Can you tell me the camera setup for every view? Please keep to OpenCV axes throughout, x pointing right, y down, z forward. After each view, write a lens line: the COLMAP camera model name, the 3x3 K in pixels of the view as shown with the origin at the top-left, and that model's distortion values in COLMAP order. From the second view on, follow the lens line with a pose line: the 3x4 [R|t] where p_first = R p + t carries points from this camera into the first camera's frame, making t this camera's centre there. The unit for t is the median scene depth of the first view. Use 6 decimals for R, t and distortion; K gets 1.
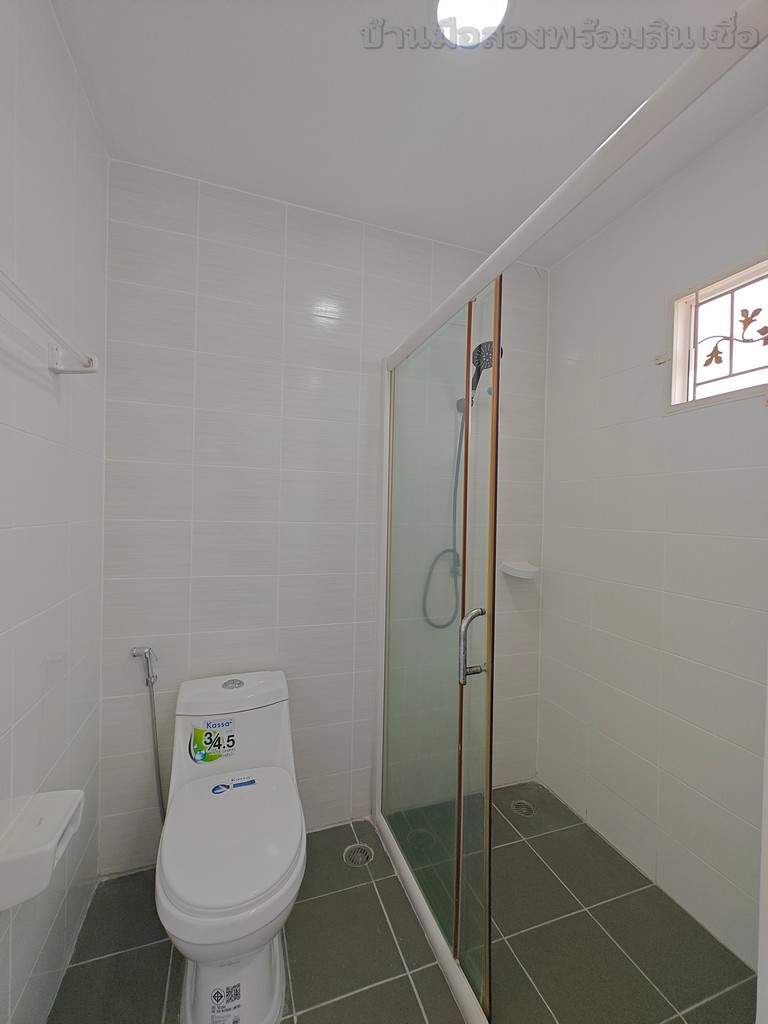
lens RADIAL K [[422.7, 0, 384.0], [0, 422.7, 514.9], [0, 0, 1]] dist [-0.001146, 0.000005]
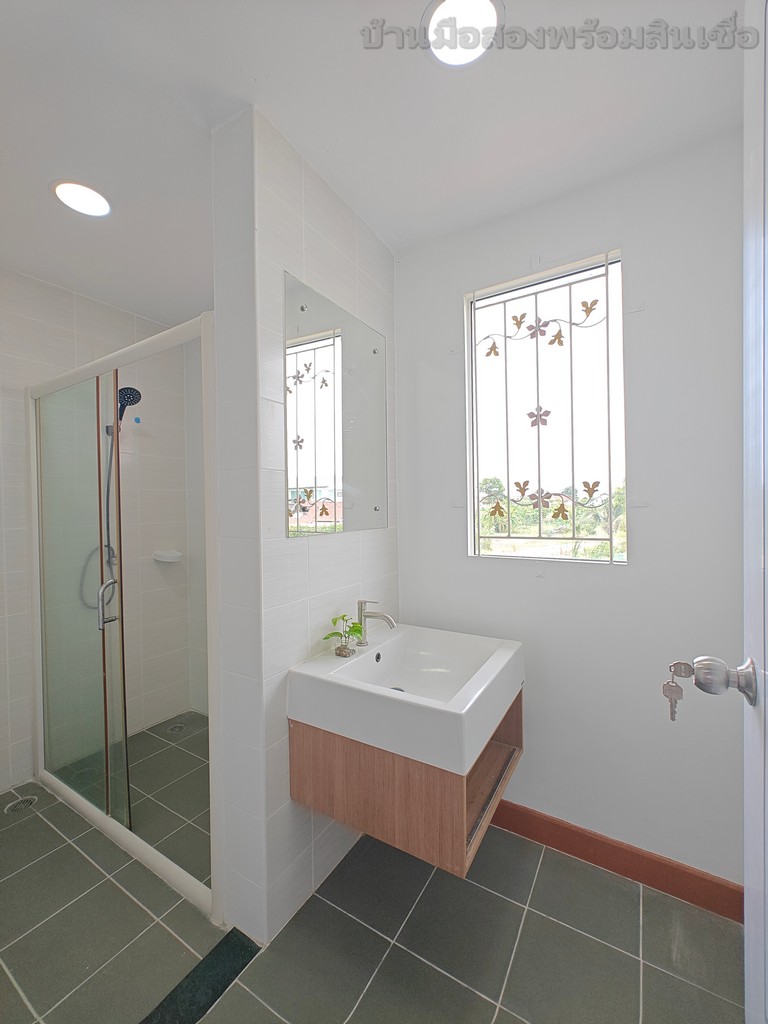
lens RADIAL K [[422.7, 0, 384.0], [0, 422.7, 514.9], [0, 0, 1]] dist [-0.001146, 0.000005]
pose [[0.784749, -0.041466, 0.618425, 0.037087], [0.035290, 0.999130, 0.022212, -0.007856], [-0.618808, 0.004393, 0.785530, -0.526753]]
